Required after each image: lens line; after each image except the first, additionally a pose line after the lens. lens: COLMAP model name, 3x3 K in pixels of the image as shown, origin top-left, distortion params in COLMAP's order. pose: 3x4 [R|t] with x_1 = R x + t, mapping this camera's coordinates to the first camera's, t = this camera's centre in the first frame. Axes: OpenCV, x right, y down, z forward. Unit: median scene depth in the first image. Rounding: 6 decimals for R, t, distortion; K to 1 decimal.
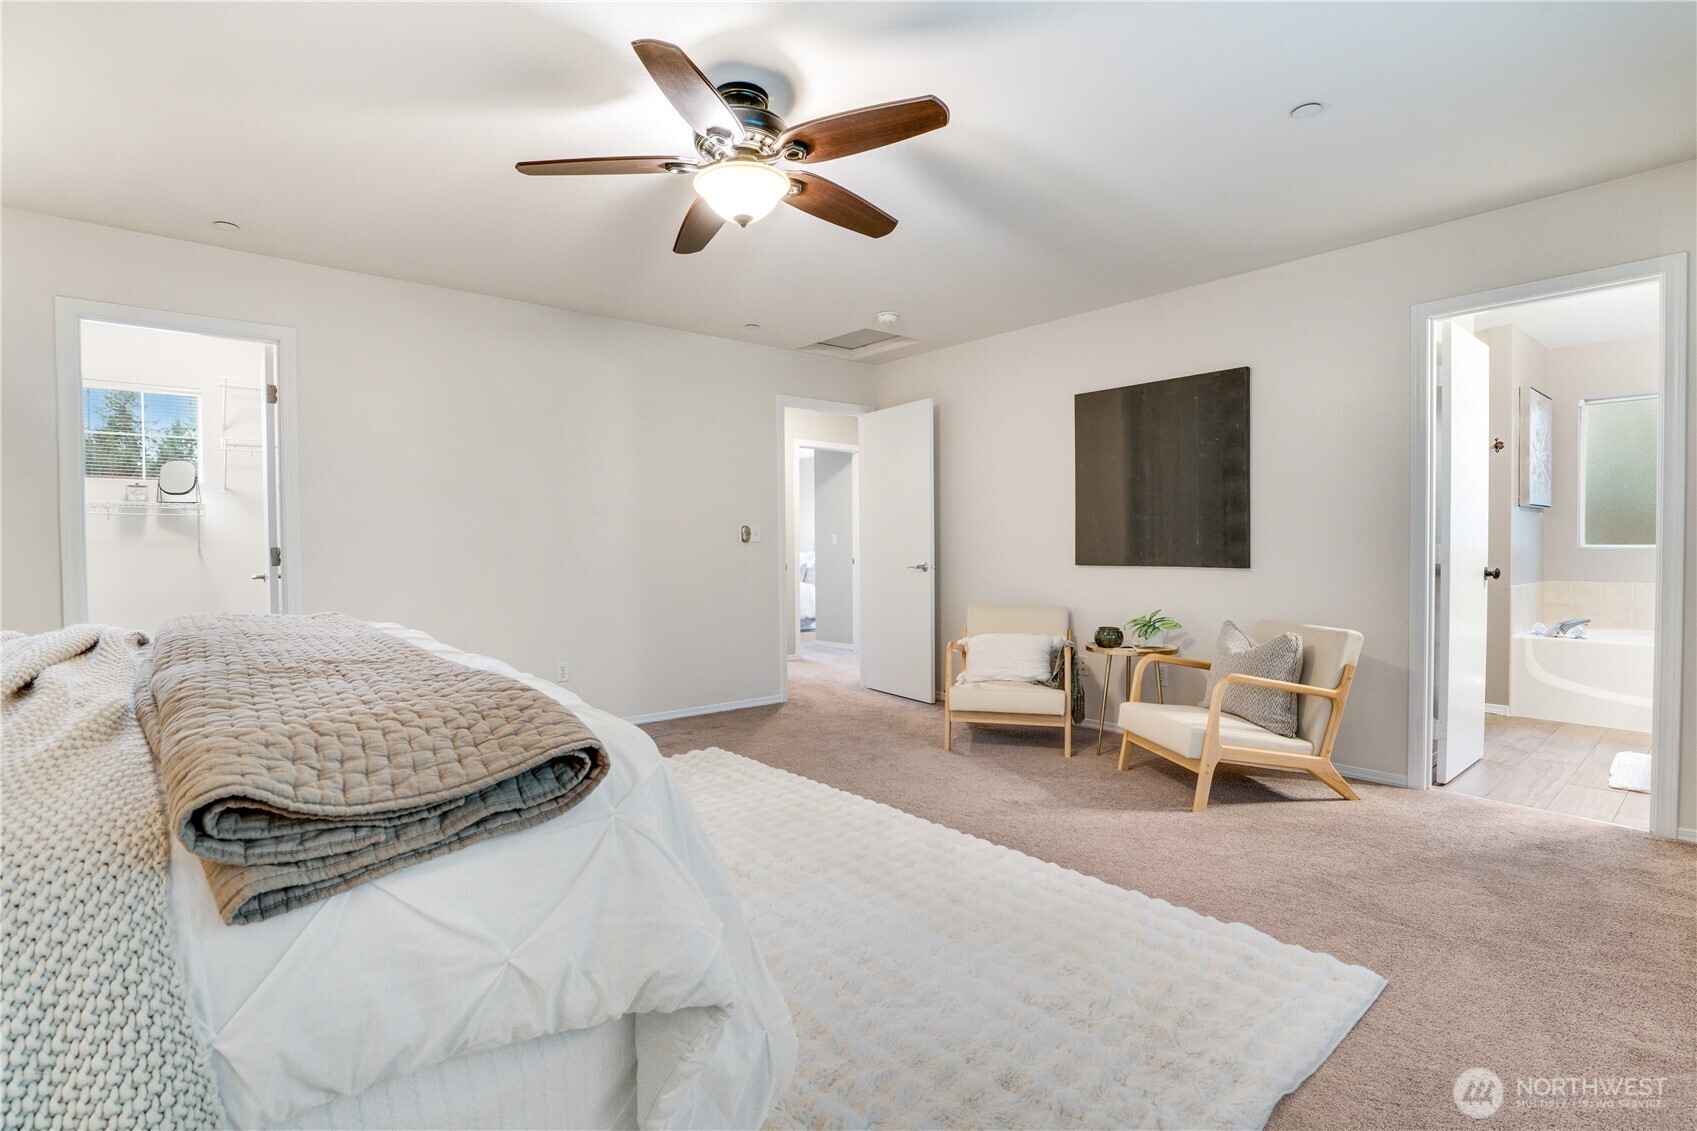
lens RADIAL K [[790.2, 0, 848.5], [0, 790.2, 565.5], [0, 0, 1]] dist [-0.000272, 0.000110]
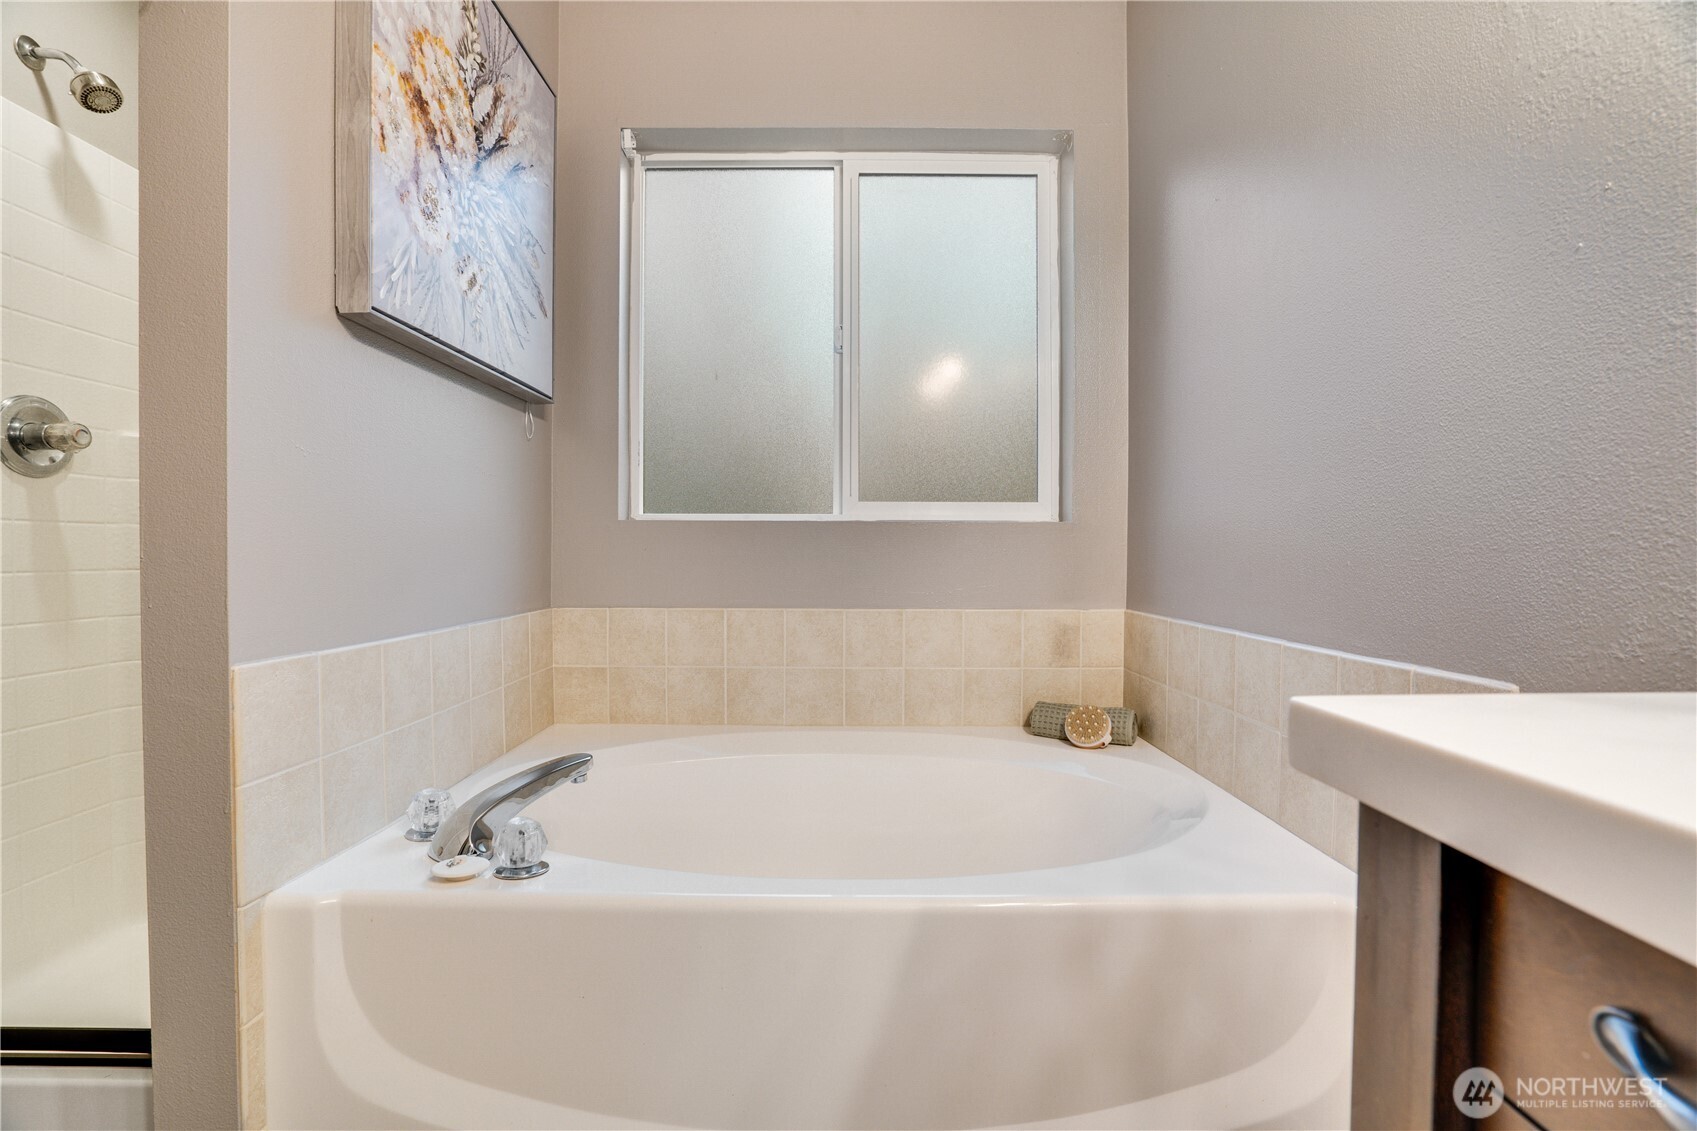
lens RADIAL K [[759.9, 0, 820.1], [0, 759.9, 557.5], [0, 0, 1]] dist [-0.001638, 0.000037]
pose [[0.674303, 0.008366, 0.738407, 0.729247], [0.009489, 0.999755, -0.019993, 0.003871], [-0.738394, 0.020488, 0.674058, 0.695907]]
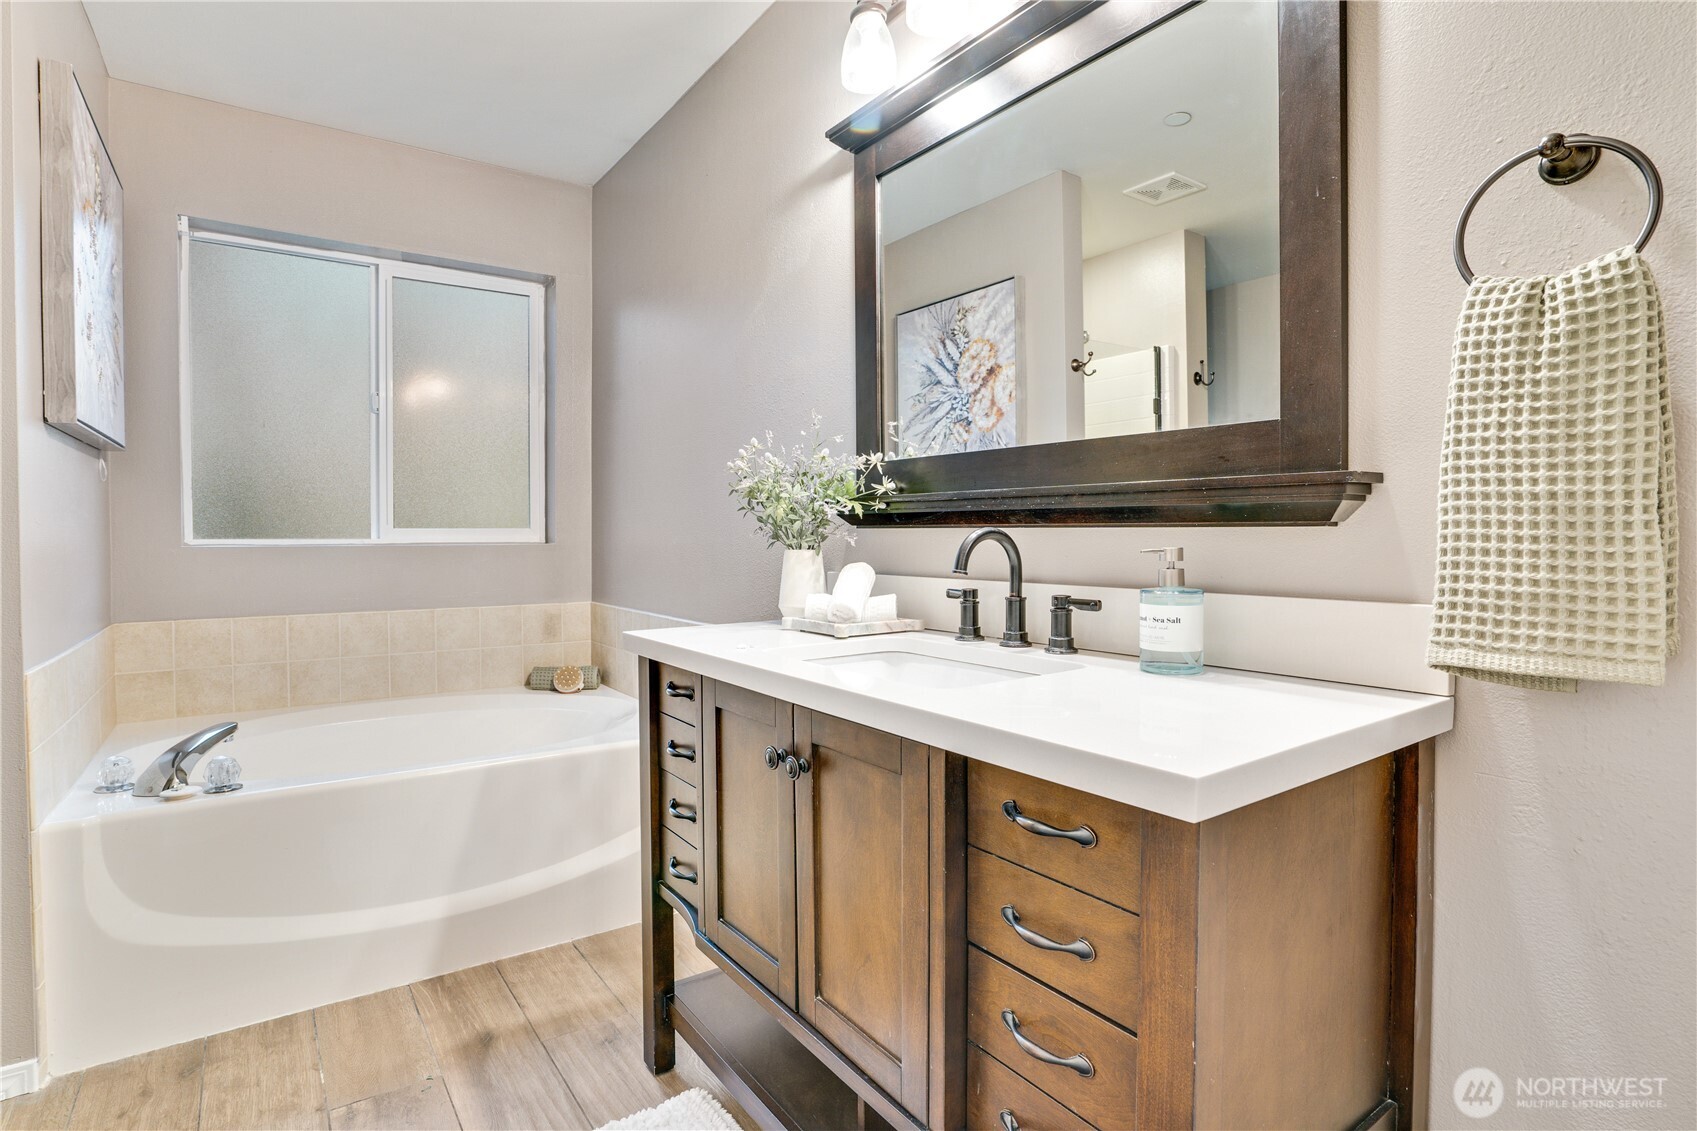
lens RADIAL K [[778.7, 0, 848.5], [0, 778.7, 565.5], [0, 0, 1]] dist [-0.042125, 0.000374]
pose [[0.045763, -0.021889, 0.998712, 0.521488], [0.019182, 0.999595, 0.021030, -0.013265], [-0.998768, 0.018195, 0.046164, 0.611812]]
